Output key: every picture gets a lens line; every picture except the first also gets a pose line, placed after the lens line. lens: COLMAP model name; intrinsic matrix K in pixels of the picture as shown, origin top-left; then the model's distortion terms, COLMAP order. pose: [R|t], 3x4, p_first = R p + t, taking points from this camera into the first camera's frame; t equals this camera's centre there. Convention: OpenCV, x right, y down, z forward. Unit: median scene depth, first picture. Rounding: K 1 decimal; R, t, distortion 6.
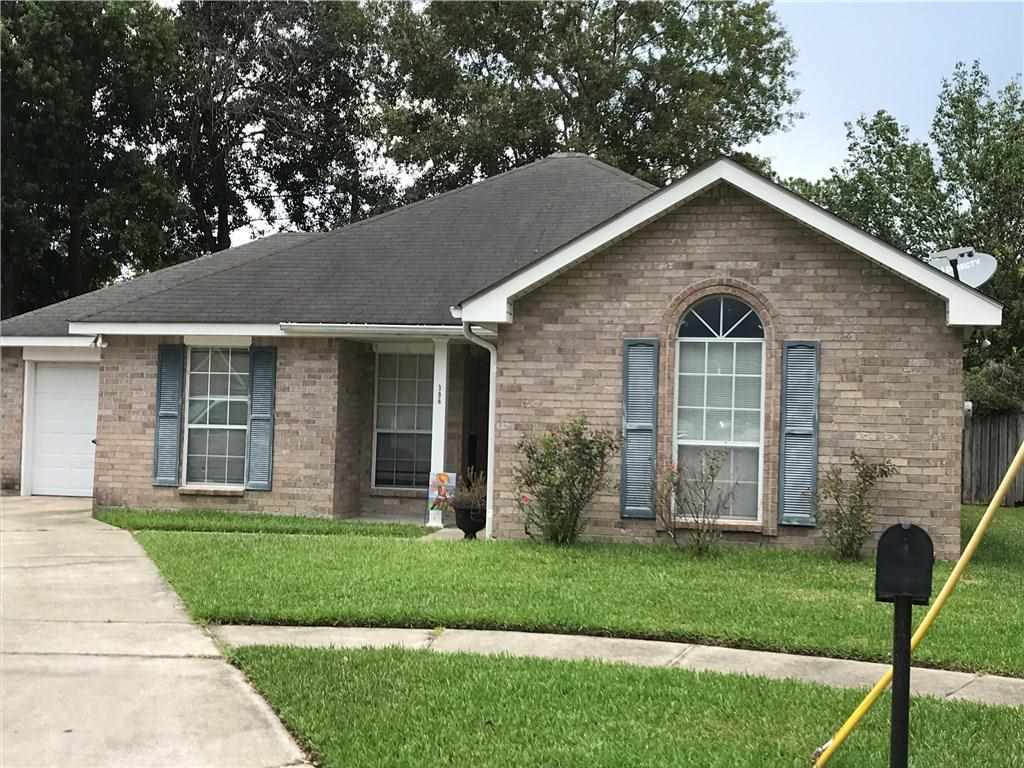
lens RADIAL K [[1545.5, 0, 512.0], [0, 1545.5, 384.0], [0, 0, 1]] dist [0.180862, -0.680354]
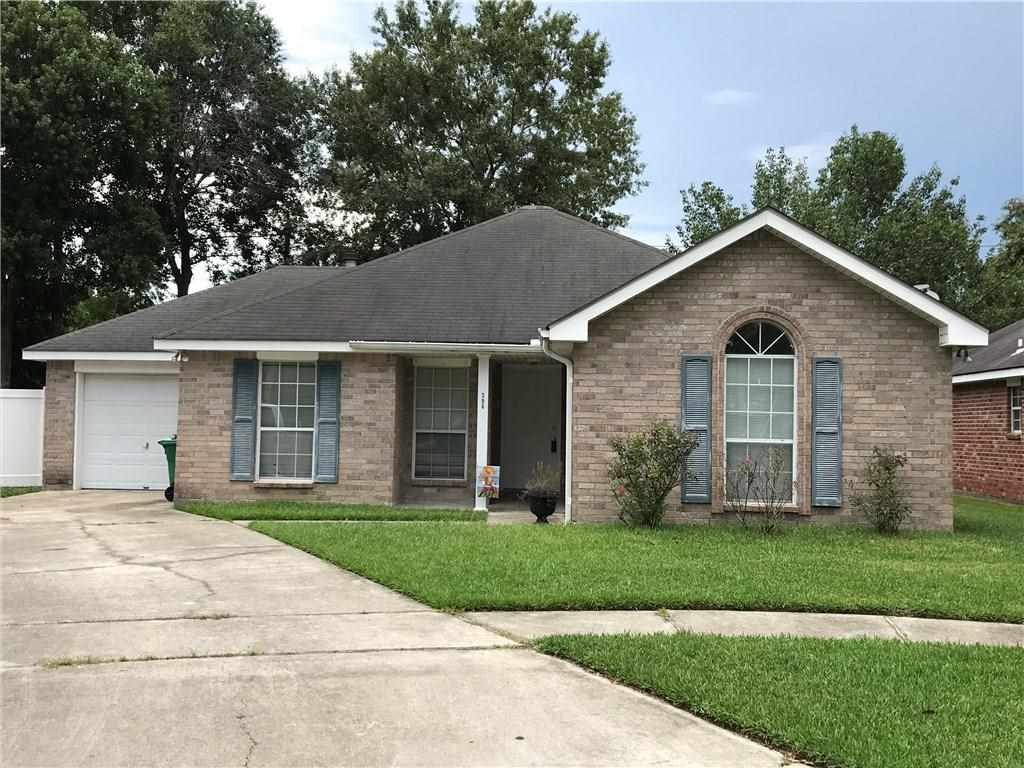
lens RADIAL K [[1155.4, 0, 512.0], [0, 1155.4, 384.0], [0, 0, 1]] dist [0.116911, -0.368433]
pose [[0.981414, -0.002125, 0.191889, -0.229729], [0.002682, 0.999993, -0.002644, -0.004570], [-0.191882, 0.003109, 0.981413, 0.131926]]
